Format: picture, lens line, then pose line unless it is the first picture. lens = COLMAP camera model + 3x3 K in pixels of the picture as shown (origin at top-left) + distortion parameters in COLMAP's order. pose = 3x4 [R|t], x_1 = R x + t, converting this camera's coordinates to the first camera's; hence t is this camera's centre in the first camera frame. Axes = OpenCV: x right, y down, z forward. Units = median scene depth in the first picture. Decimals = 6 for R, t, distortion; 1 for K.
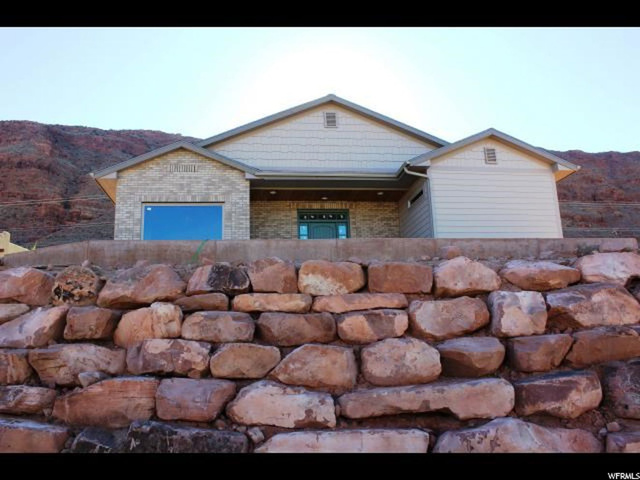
lens RADIAL K [[527.5, 0, 320.0], [0, 527.5, 240.0], [0, 0, 1]] dist [-0.153870, 0.114868]
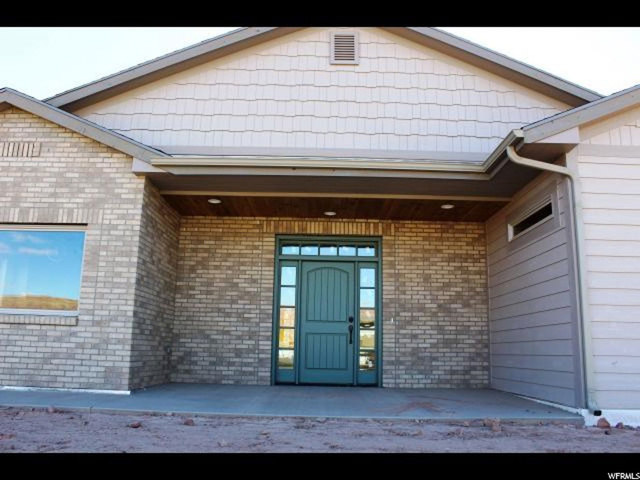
lens RADIAL K [[527.5, 0, 320.0], [0, 527.5, 240.0], [0, 0, 1]] dist [-0.153870, 0.114868]
pose [[0.989399, 0.028603, -0.142379, 0.077932], [-0.026407, 0.999502, 0.017288, -0.070955], [0.142802, -0.013345, 0.989661, 0.586572]]
